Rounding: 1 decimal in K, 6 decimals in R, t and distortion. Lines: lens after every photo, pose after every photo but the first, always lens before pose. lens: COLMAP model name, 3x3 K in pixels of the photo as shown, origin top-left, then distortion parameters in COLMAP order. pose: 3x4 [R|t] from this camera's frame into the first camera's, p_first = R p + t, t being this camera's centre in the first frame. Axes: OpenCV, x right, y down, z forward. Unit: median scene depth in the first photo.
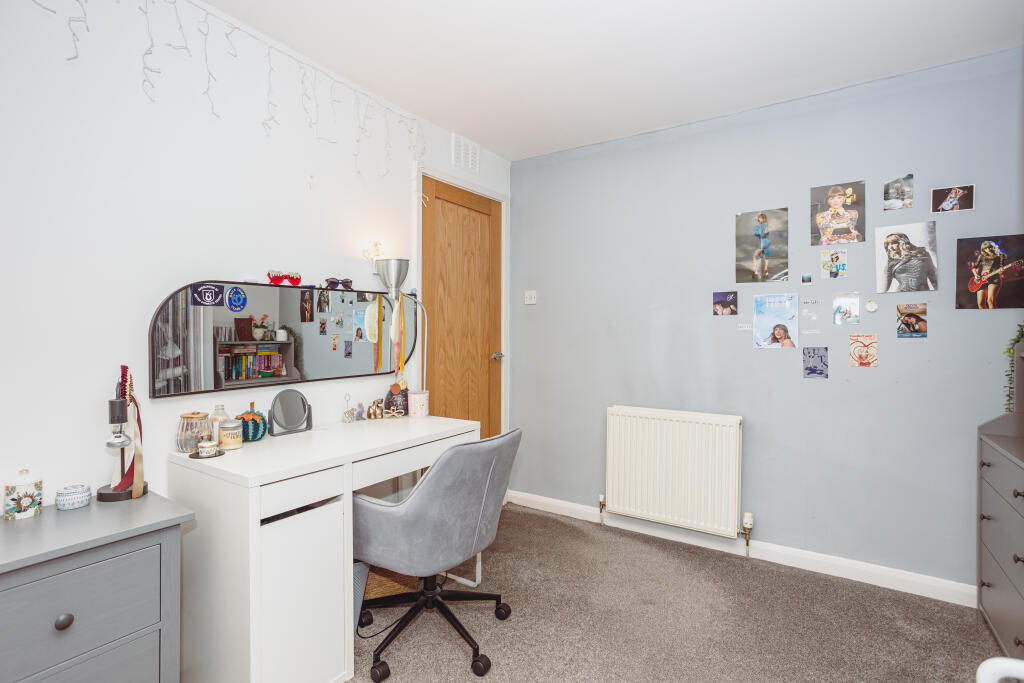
lens RADIAL K [[494.3, 0, 512.0], [0, 494.3, 339.6], [0, 0, 1]] dist [-0.030633, 0.021397]
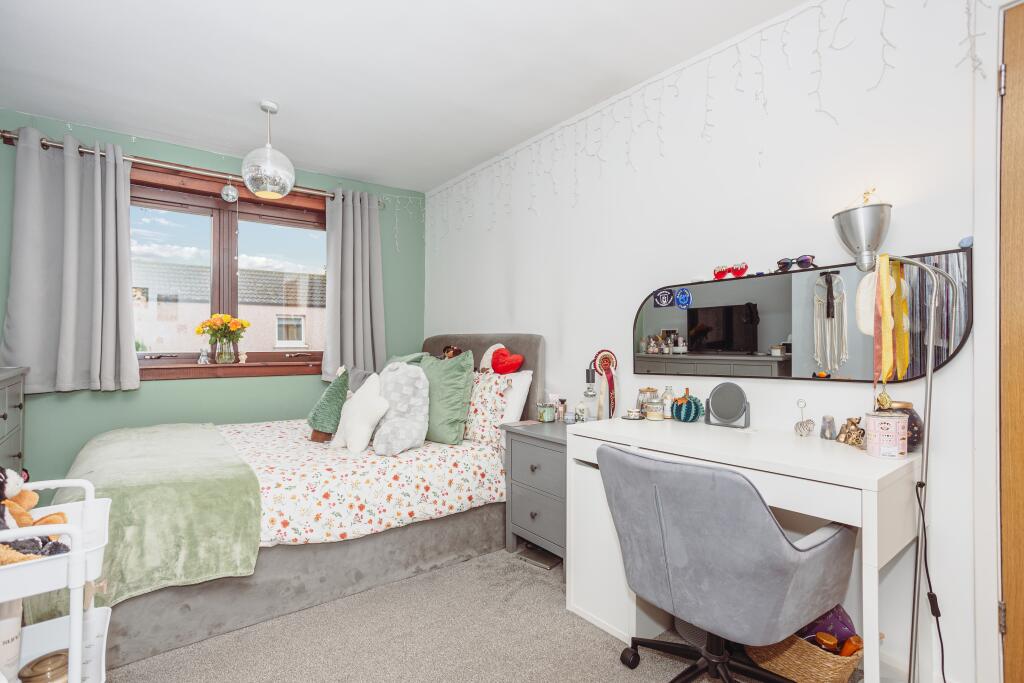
lens RADIAL K [[494.3, 0, 511.6], [0, 494.3, 341.8], [0, 0, 1]] dist [-0.030633, 0.021397]
pose [[-0.301281, 0.000259, -0.953535, 0.655345], [-0.001679, 0.999998, 0.000803, 0.019715], [0.953534, 0.001843, -0.301280, 0.915664]]
